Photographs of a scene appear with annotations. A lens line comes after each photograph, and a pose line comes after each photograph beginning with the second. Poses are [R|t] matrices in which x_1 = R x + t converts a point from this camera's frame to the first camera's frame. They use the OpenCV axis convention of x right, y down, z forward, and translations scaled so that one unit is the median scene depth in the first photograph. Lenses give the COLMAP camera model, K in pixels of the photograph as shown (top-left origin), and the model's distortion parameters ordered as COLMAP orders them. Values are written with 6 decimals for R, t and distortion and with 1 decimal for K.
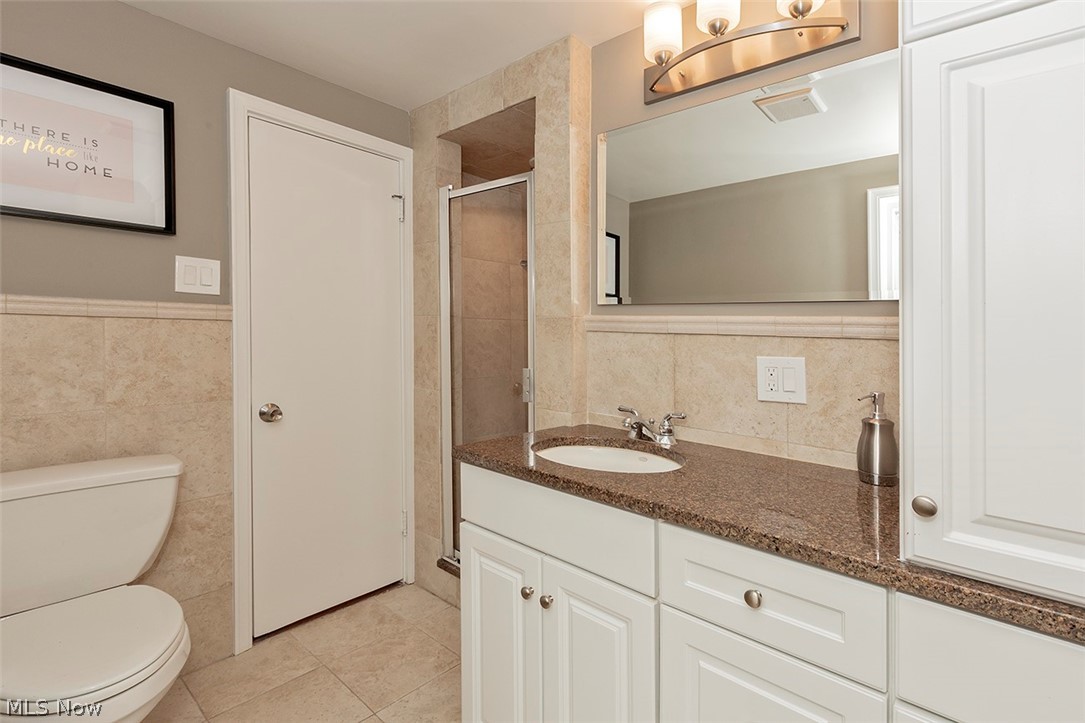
lens RADIAL K [[503.5, 0, 543.5], [0, 503.5, 354.6], [0, 0, 1]] dist [0.000169, 0.000064]
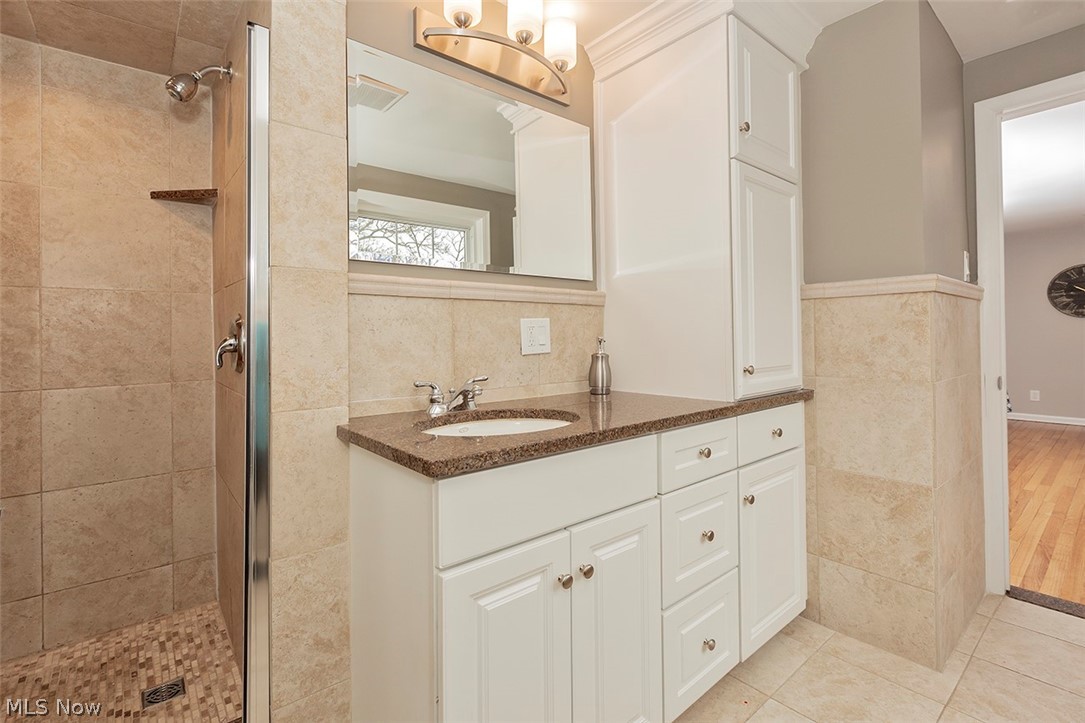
lens RADIAL K [[503.5, 0, 559.1], [0, 503.5, 331.2], [0, 0, 1]] dist [0.000169, 0.000064]
pose [[0.132998, -0.020577, 0.990903, -0.796729], [0.058988, 0.998176, 0.012811, 0.024131], [-0.989359, 0.056748, 0.133970, 0.774727]]
